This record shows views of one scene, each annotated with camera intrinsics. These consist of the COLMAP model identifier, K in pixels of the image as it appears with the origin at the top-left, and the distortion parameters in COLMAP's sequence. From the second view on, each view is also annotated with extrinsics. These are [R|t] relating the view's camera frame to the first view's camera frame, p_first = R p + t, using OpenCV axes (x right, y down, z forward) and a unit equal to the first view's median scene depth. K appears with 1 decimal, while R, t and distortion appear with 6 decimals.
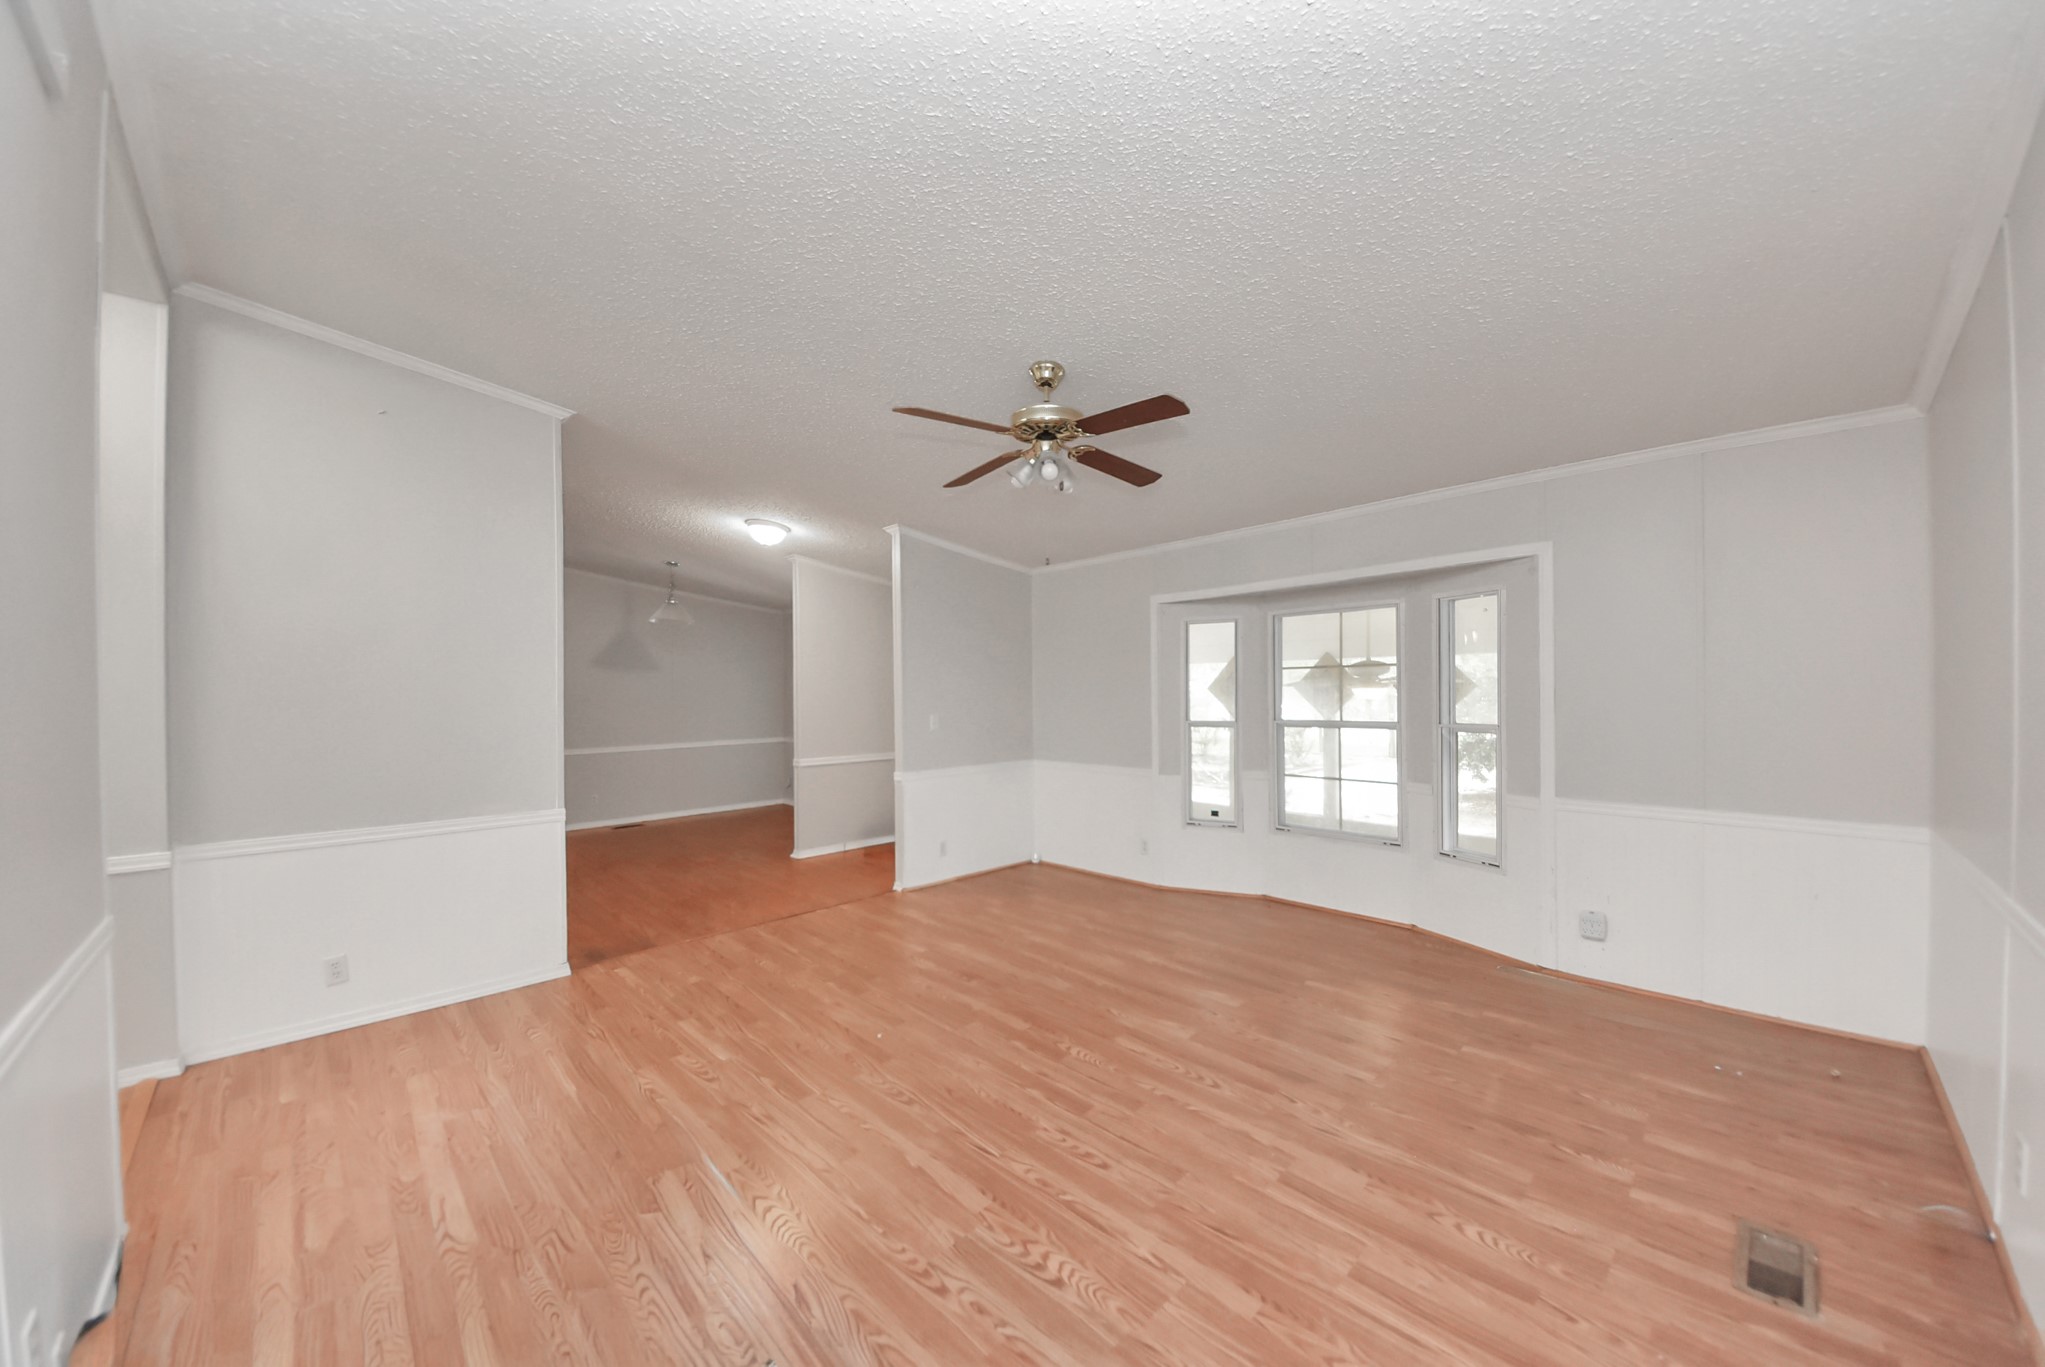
lens RADIAL K [[733.4, 0, 1034.9], [0, 733.4, 692.3], [0, 0, 1]] dist [0.047727, -0.029009]
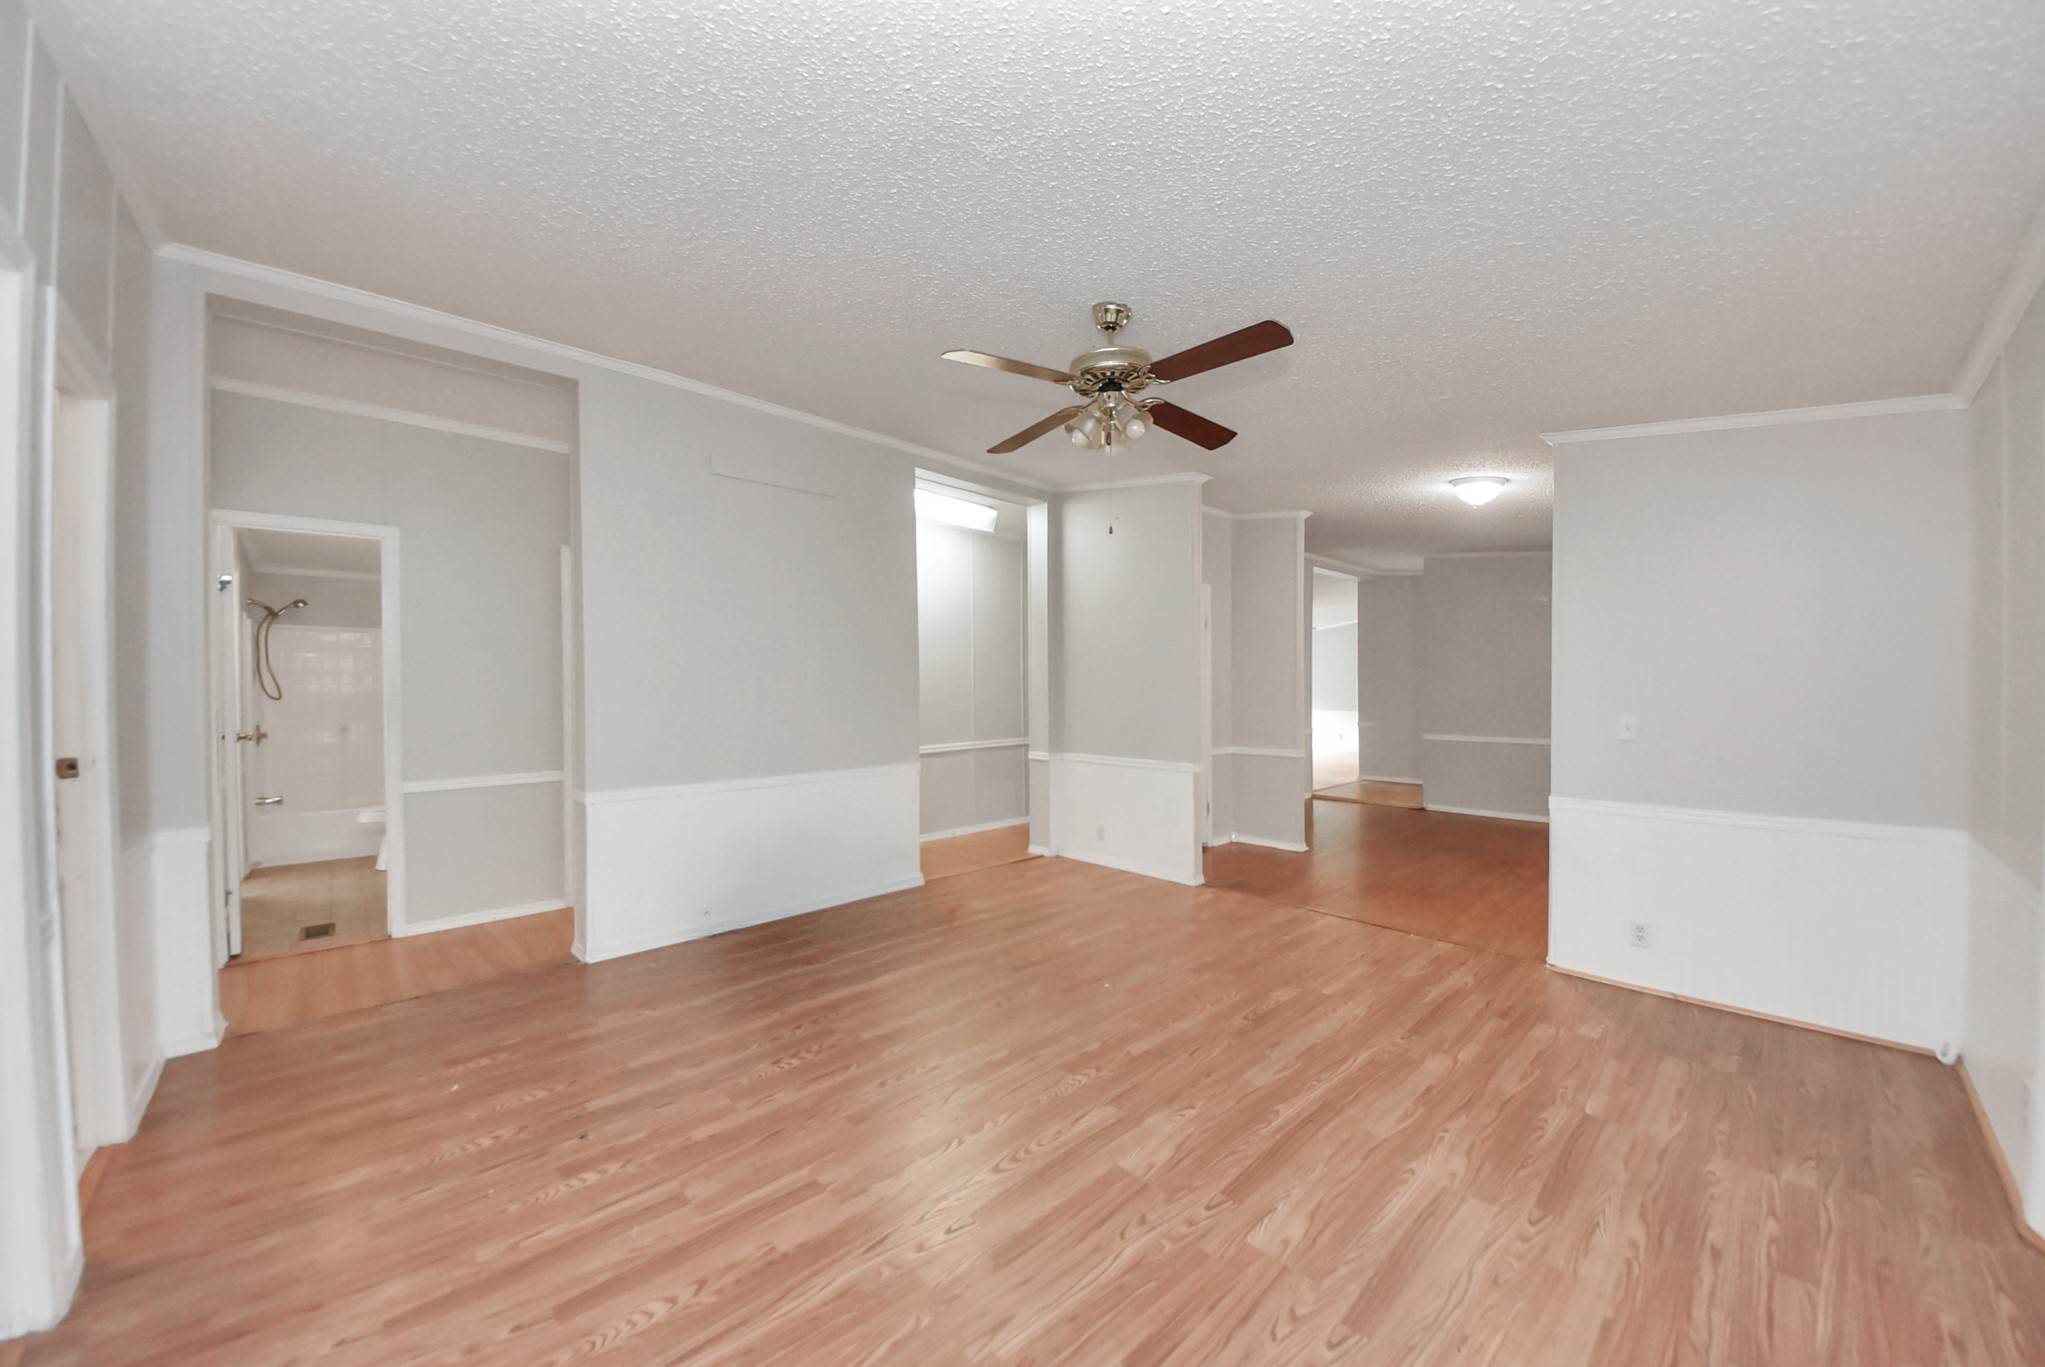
lens RADIAL K [[721.2, 0, 1026.7], [0, 721.2, 691.9], [0, 0, 1]] dist [0.044307, -0.024355]
pose [[-0.027711, 0.013799, -0.999521, 0.886700], [0.003287, 0.999901, 0.013713, 0.002286], [0.999611, -0.002906, -0.027754, 0.912787]]
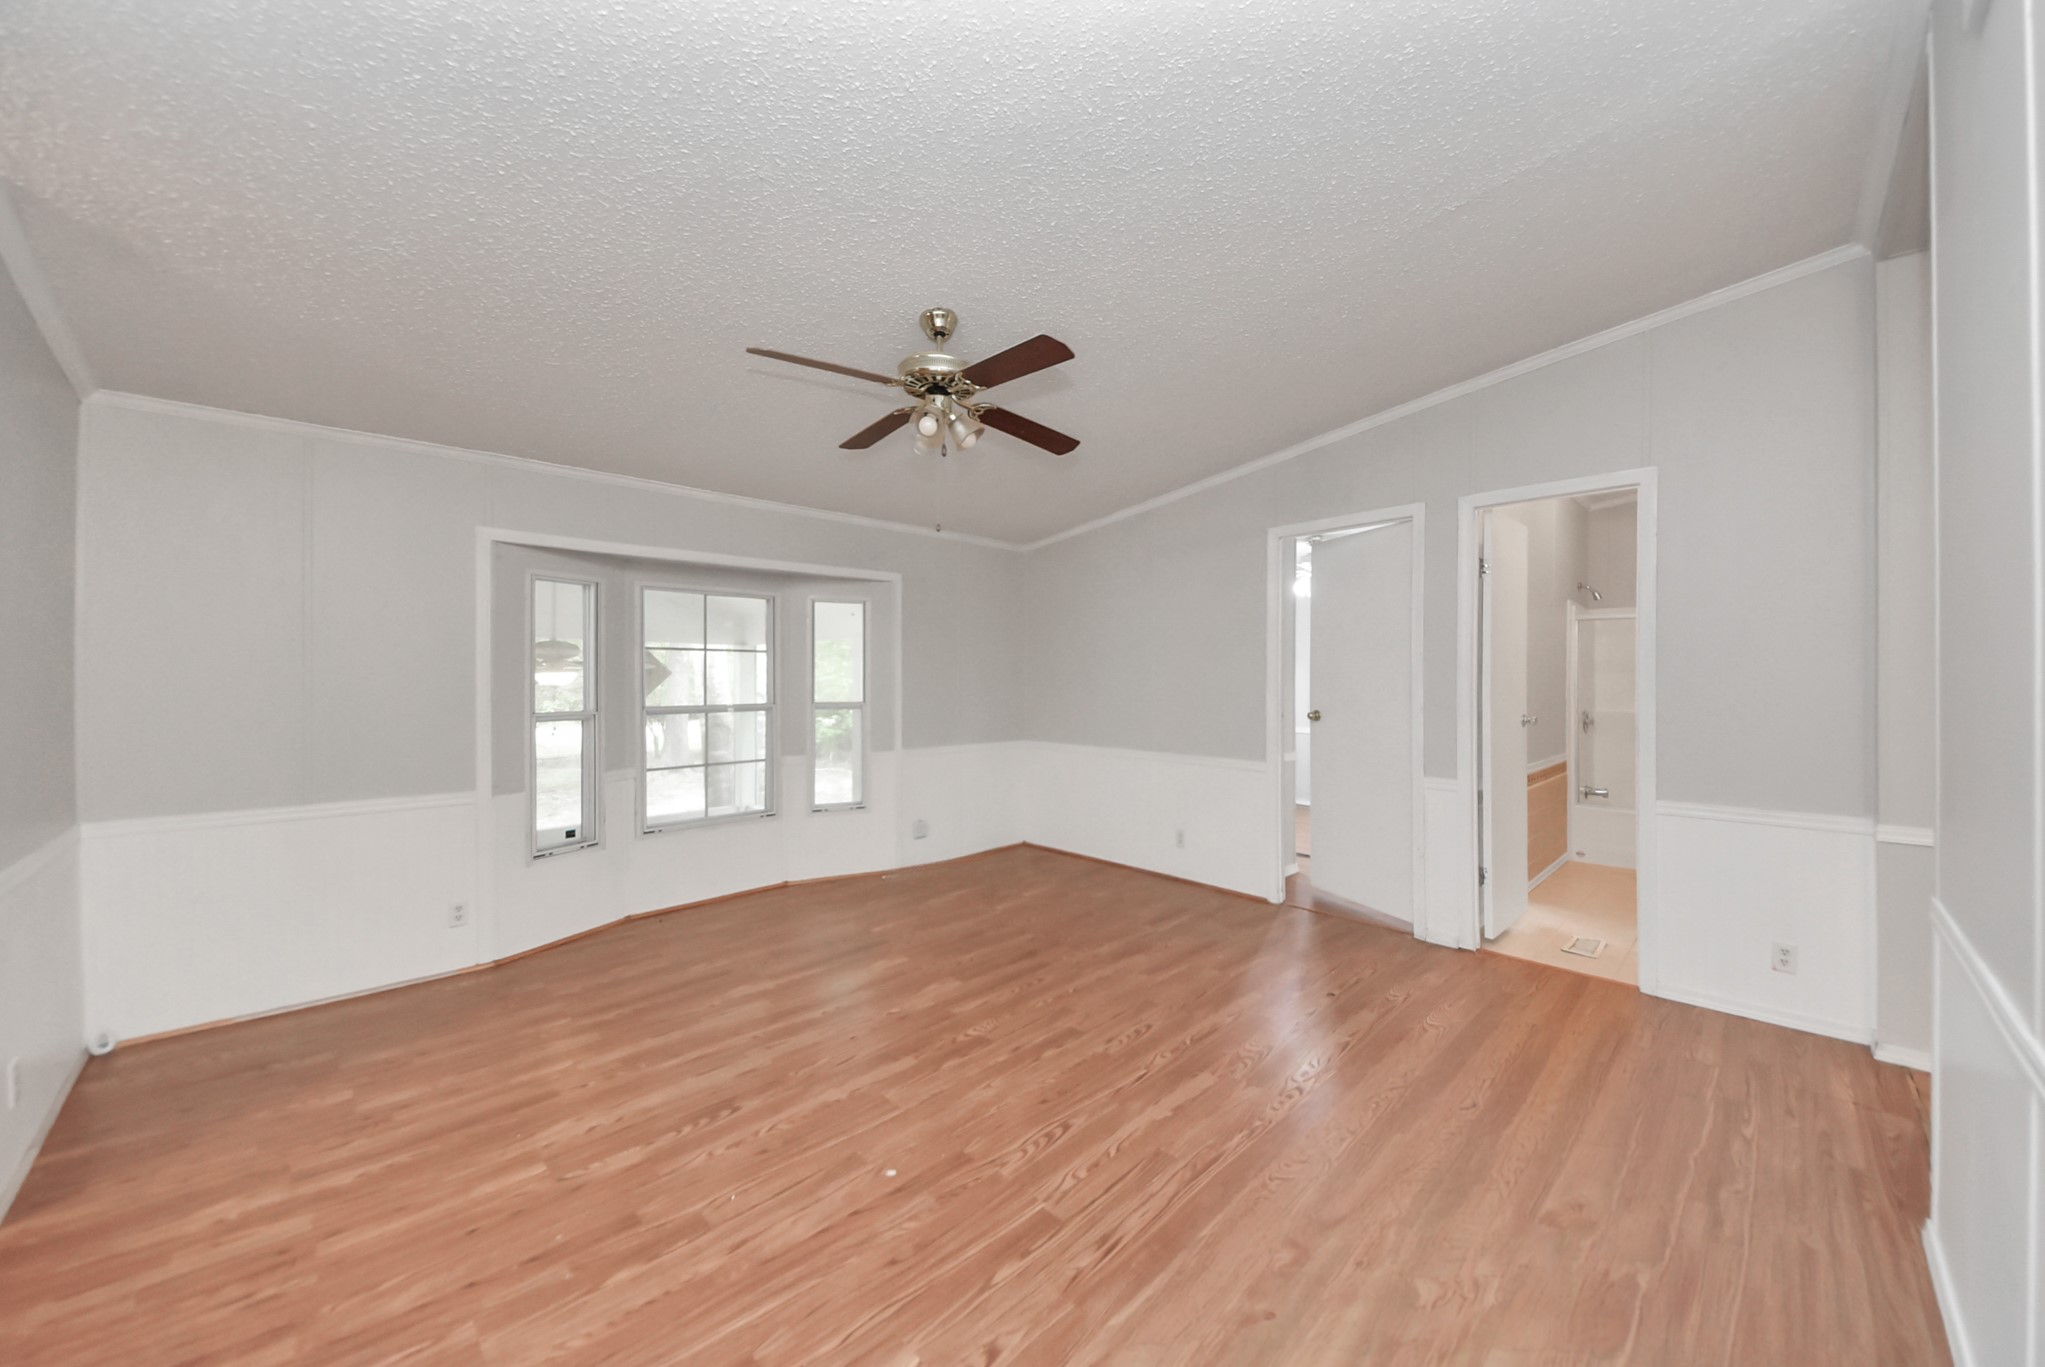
lens RADIAL K [[739.0, 0, 1041.3], [0, 739.0, 693.0], [0, 0, 1]] dist [0.061022, -0.029865]
pose [[-0.006104, -0.010508, 0.999926, -0.895867], [0.000156, 0.999945, 0.010510, 0.017917], [-0.999981, 0.000221, -0.006102, 0.868556]]
